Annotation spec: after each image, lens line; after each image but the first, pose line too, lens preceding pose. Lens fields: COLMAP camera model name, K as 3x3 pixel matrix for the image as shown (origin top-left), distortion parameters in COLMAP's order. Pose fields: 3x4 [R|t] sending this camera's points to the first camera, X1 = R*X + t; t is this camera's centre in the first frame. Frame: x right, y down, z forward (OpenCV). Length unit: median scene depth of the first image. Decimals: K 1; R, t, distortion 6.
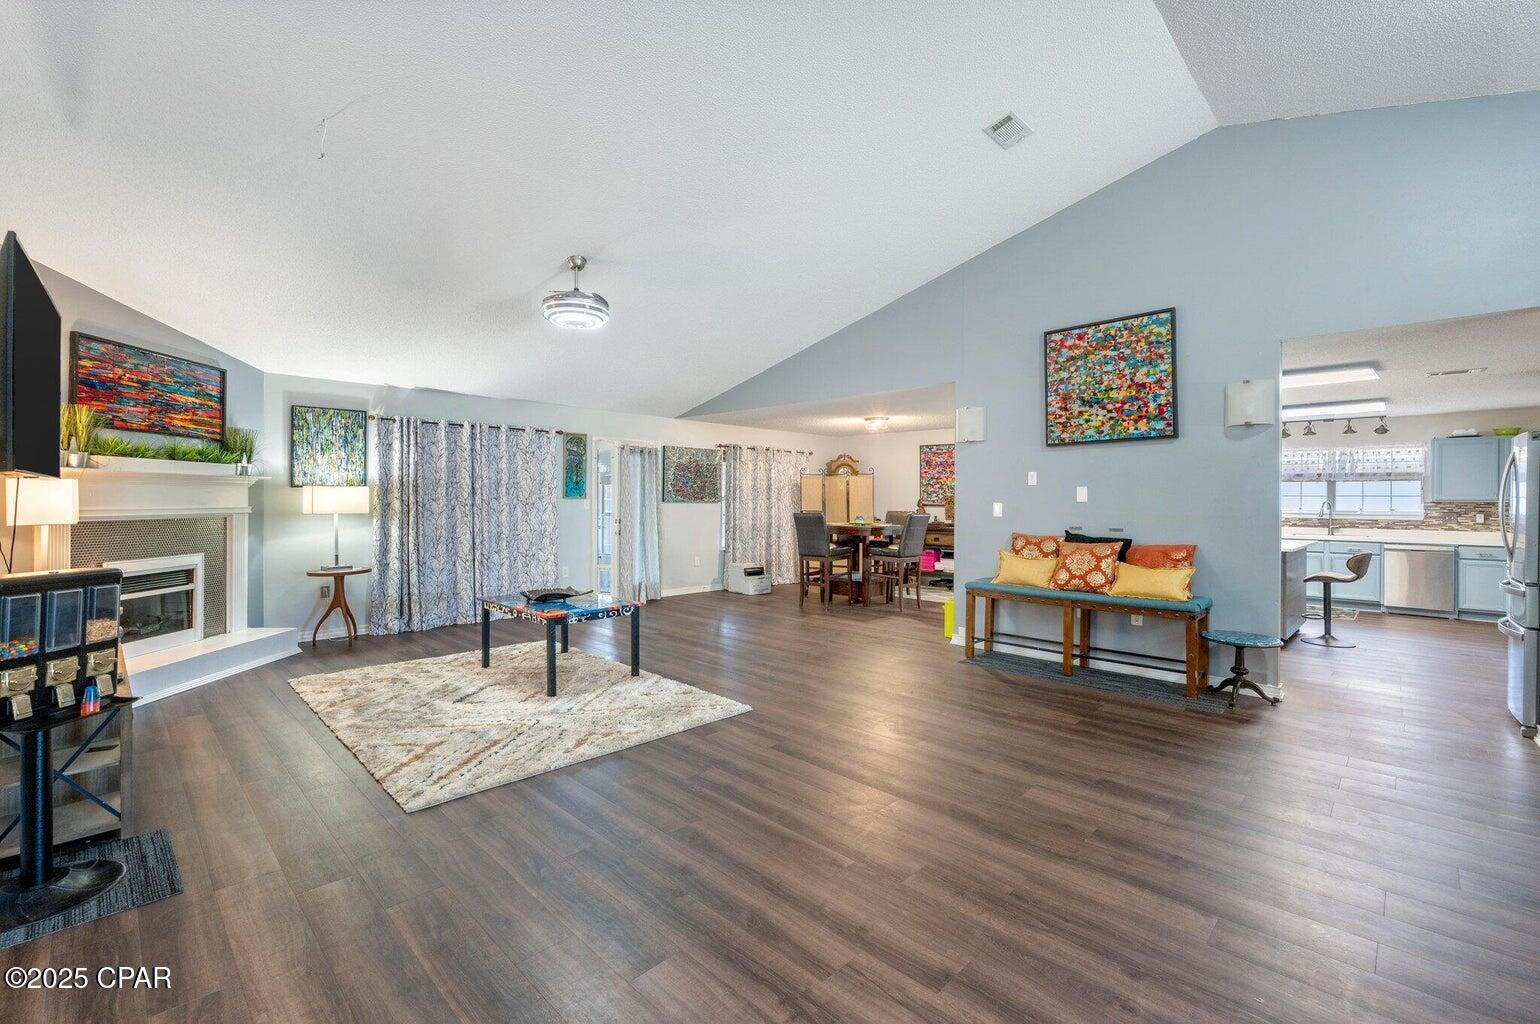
lens RADIAL K [[654.3, 0, 793.5], [0, 654.3, 495.7], [0, 0, 1]] dist [0.009750, -0.000607]
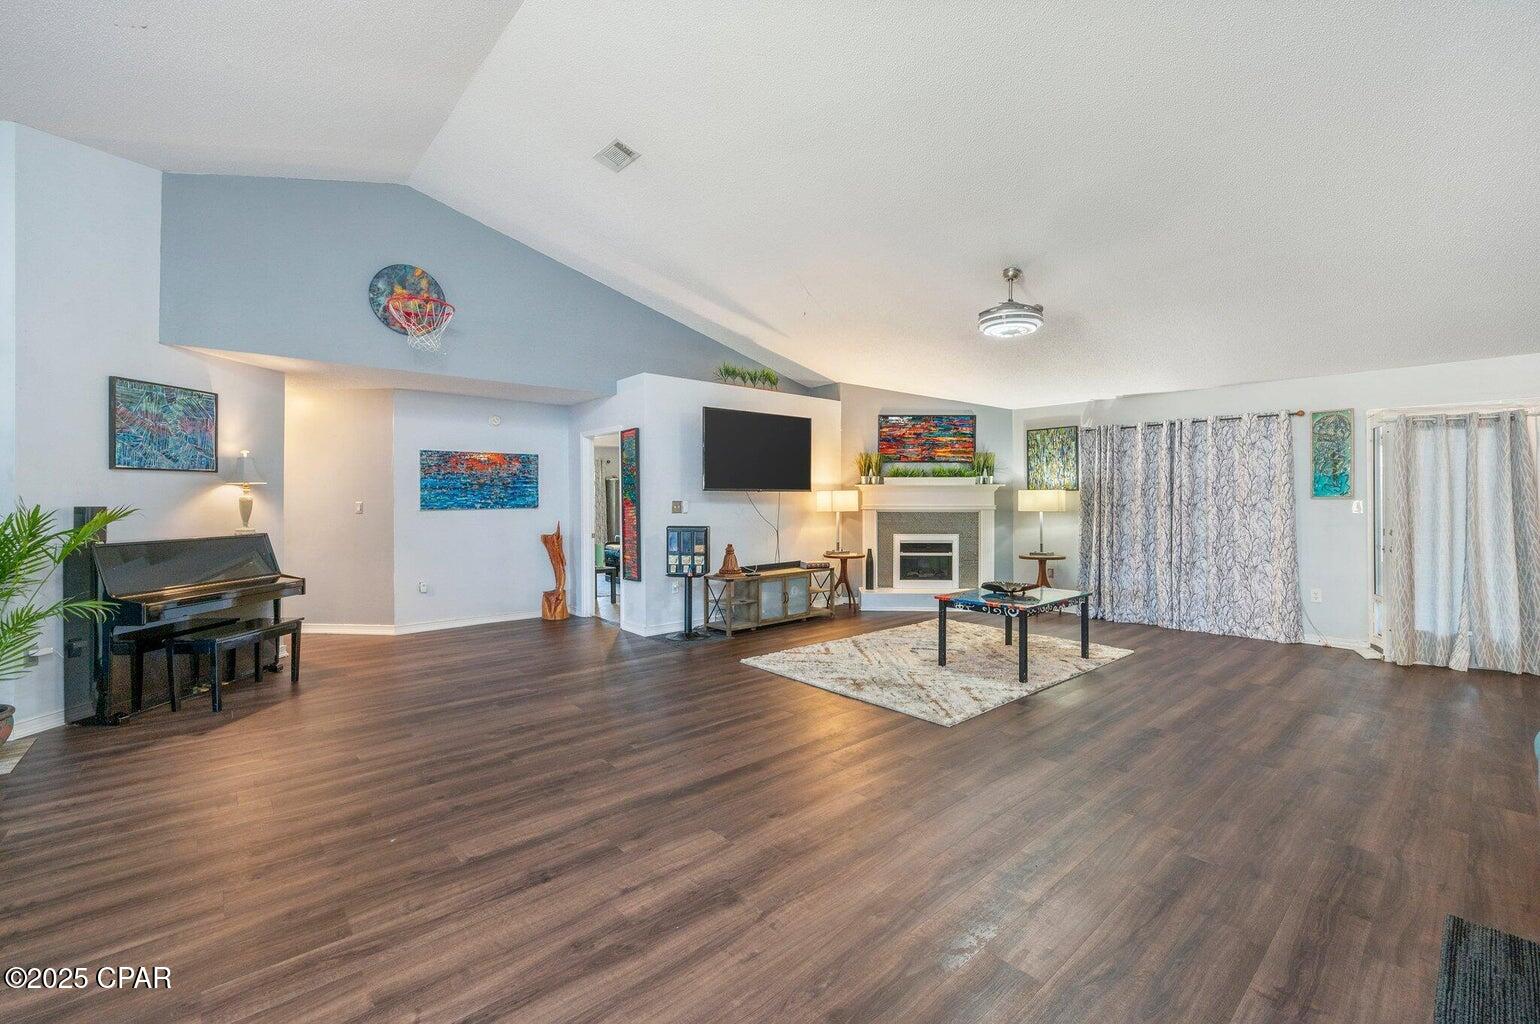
lens RADIAL K [[654.3, 0, 759.5], [0, 654.3, 504.7], [0, 0, 1]] dist [0.009750, -0.000607]
pose [[-0.099419, 0.004339, -0.995036, 0.719763], [0.006928, 0.999969, 0.003668, 0.006710], [0.995022, -0.006529, -0.099446, 0.679259]]
